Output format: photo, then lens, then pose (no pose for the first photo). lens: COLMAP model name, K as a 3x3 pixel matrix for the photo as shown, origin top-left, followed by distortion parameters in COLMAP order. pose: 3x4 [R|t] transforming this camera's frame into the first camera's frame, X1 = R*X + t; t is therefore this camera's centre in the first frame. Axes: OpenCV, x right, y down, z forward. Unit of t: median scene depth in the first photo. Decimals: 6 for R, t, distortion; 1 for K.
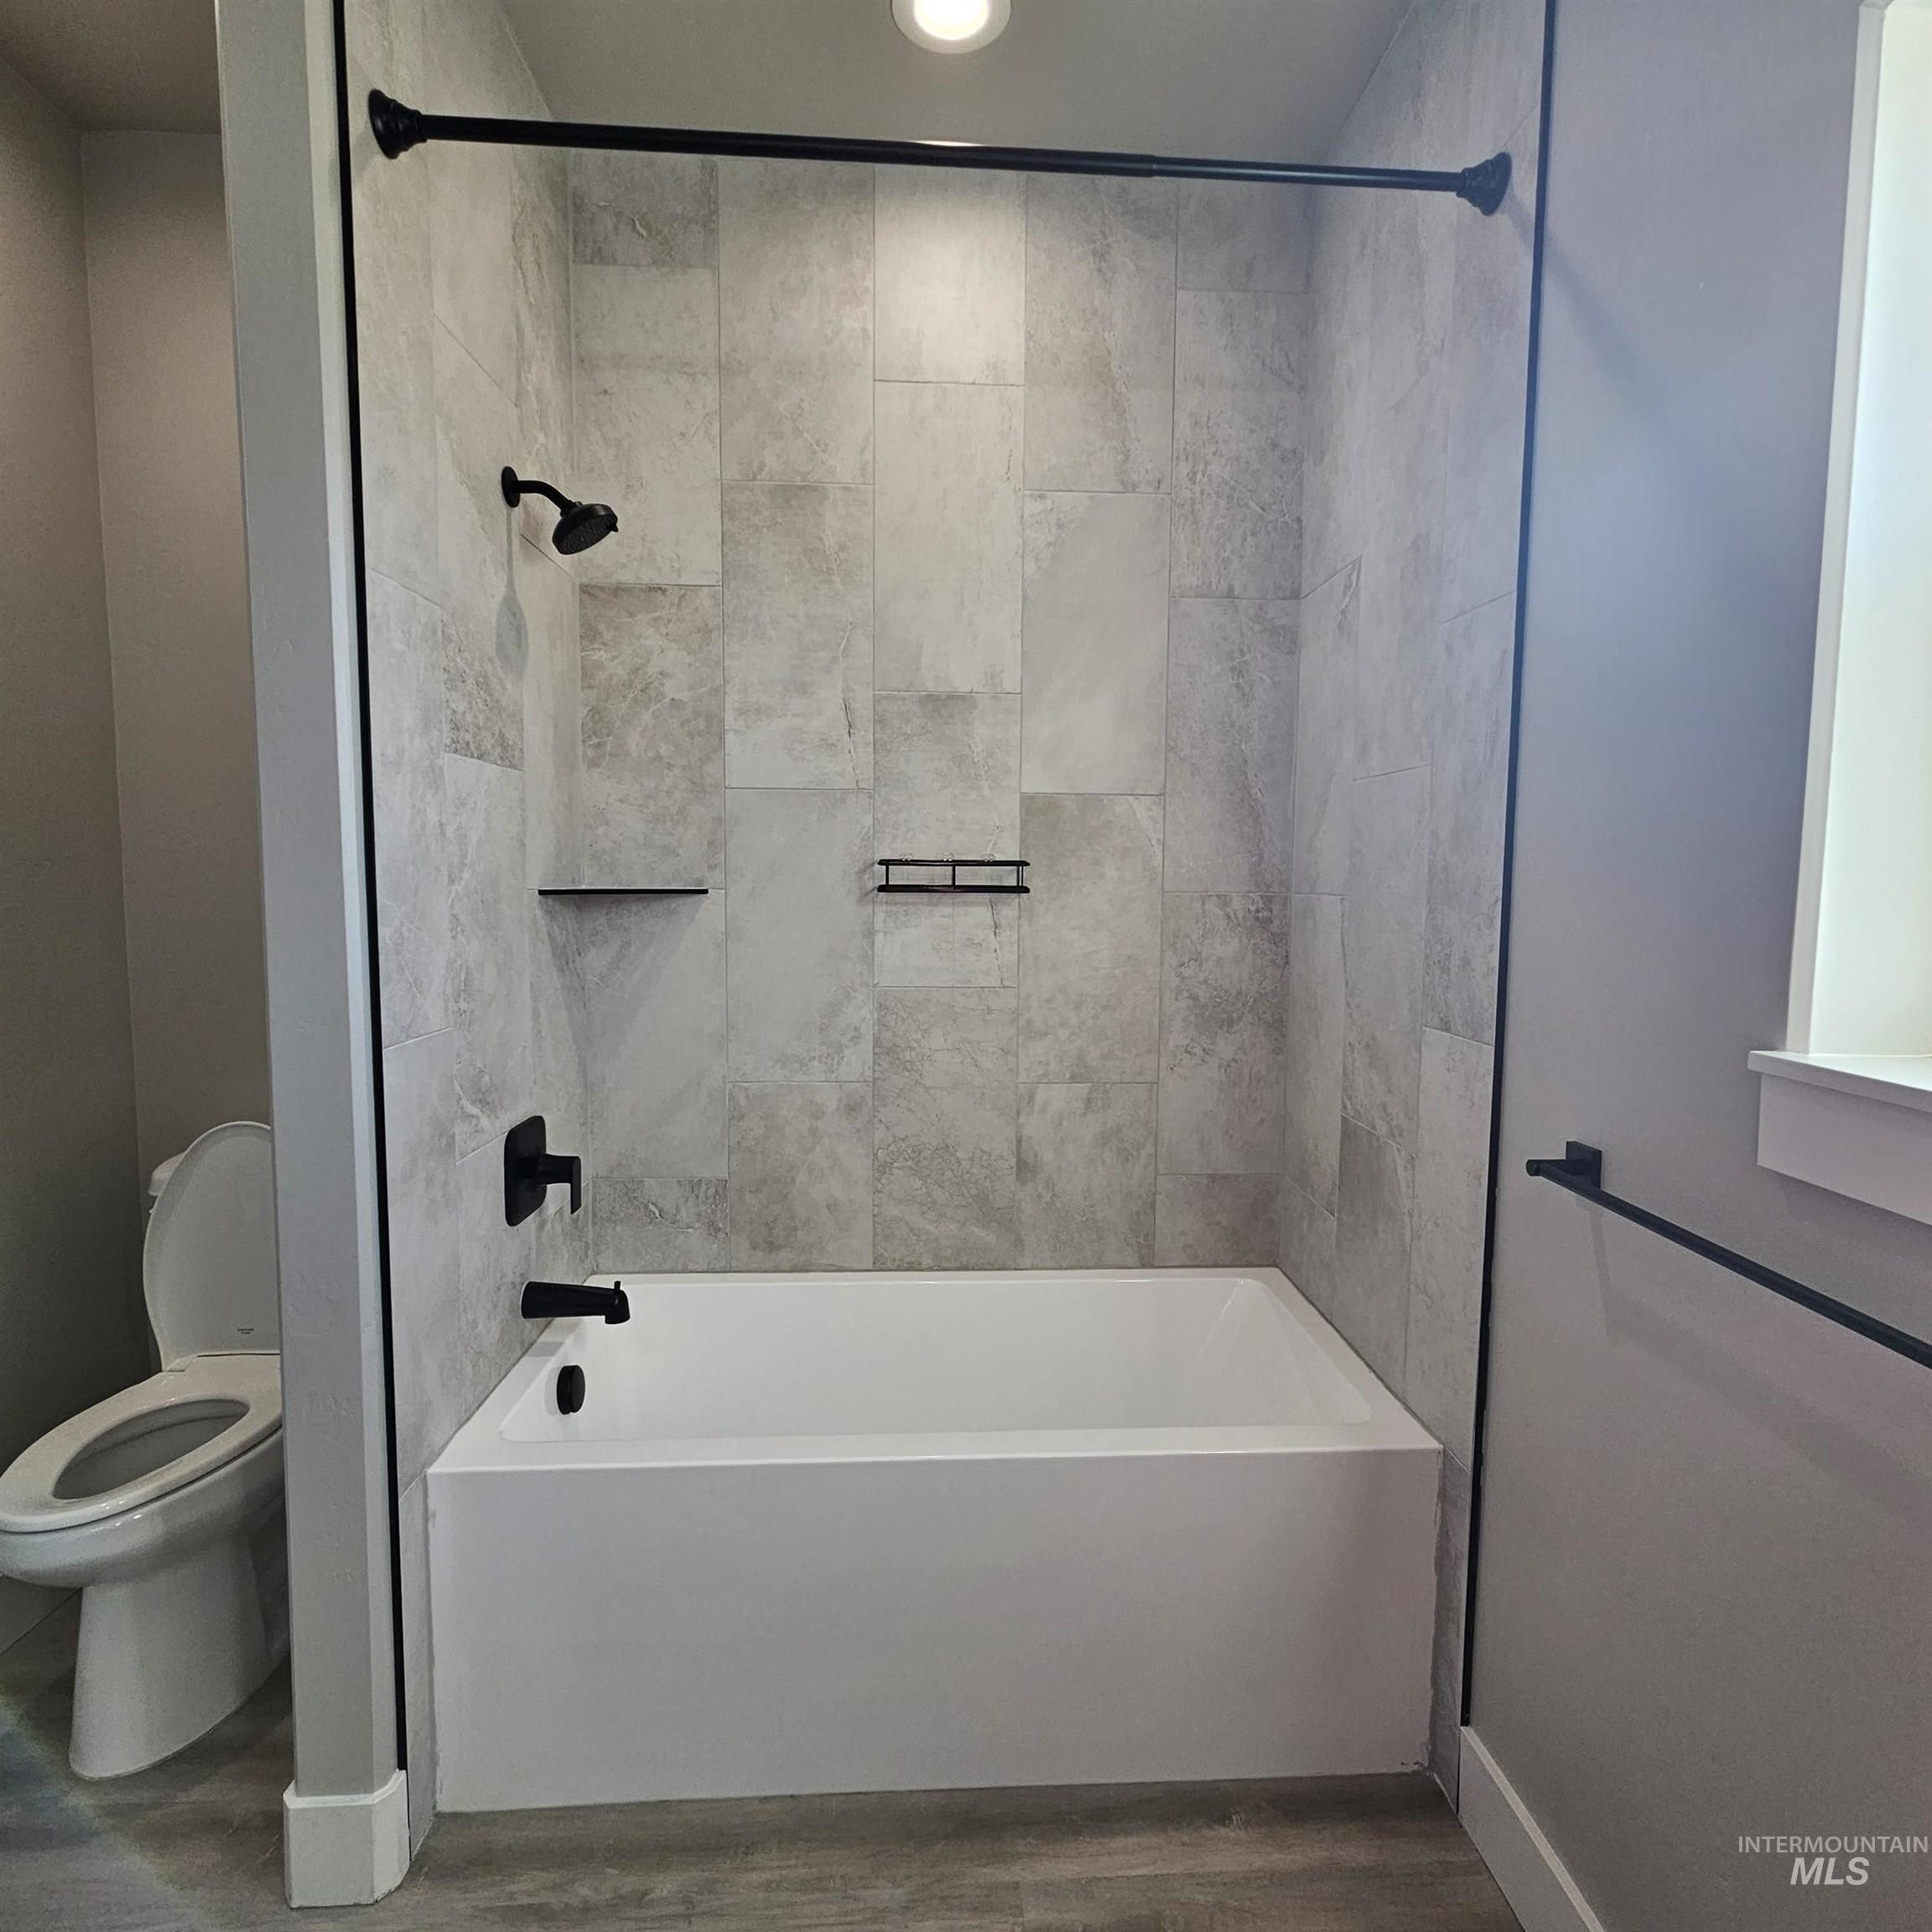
lens RADIAL K [[1054.9, 0, 976.0], [0, 1054.9, 964.1], [0, 0, 1]] dist [-0.003140, 0.002634]
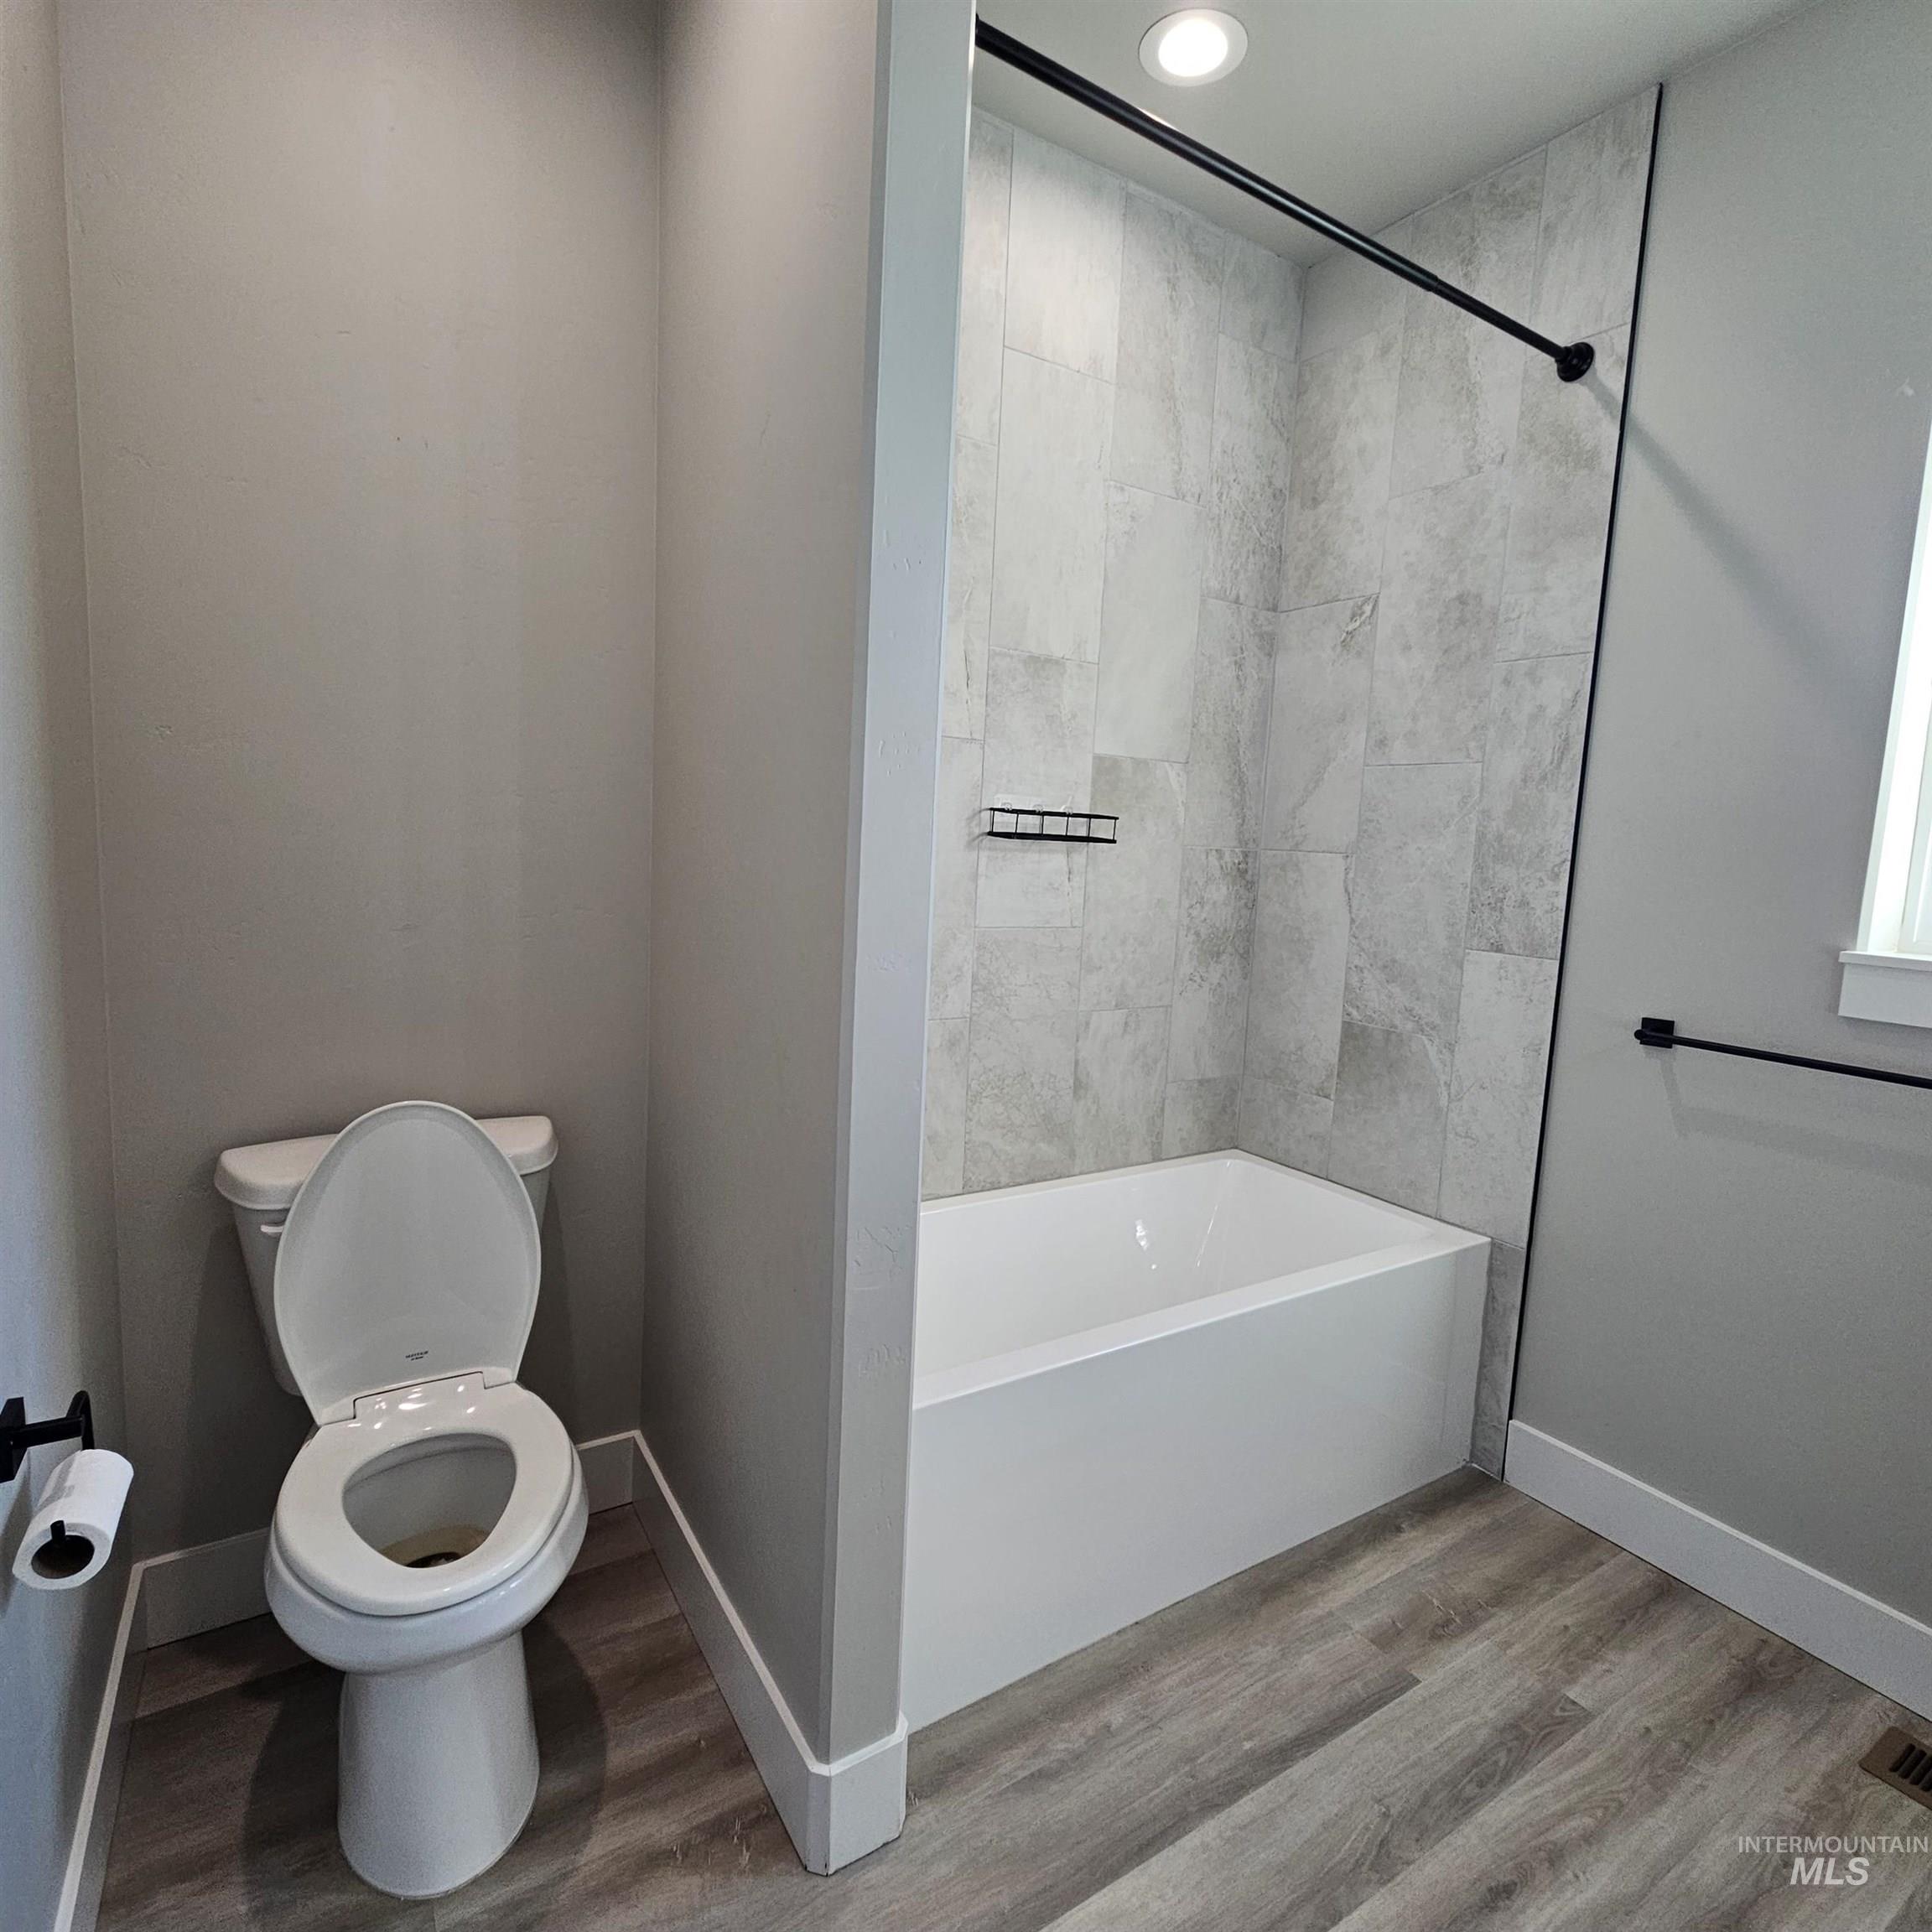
lens RADIAL K [[1054.9, 0, 979.1], [0, 1054.9, 964.3], [0, 0, 1]] dist [-0.003140, 0.002634]
pose [[0.868333, -0.027149, 0.495239, -0.639482], [0.002534, 0.998731, 0.050308, 0.004981], [-0.495976, -0.042429, 0.867299, 0.080438]]
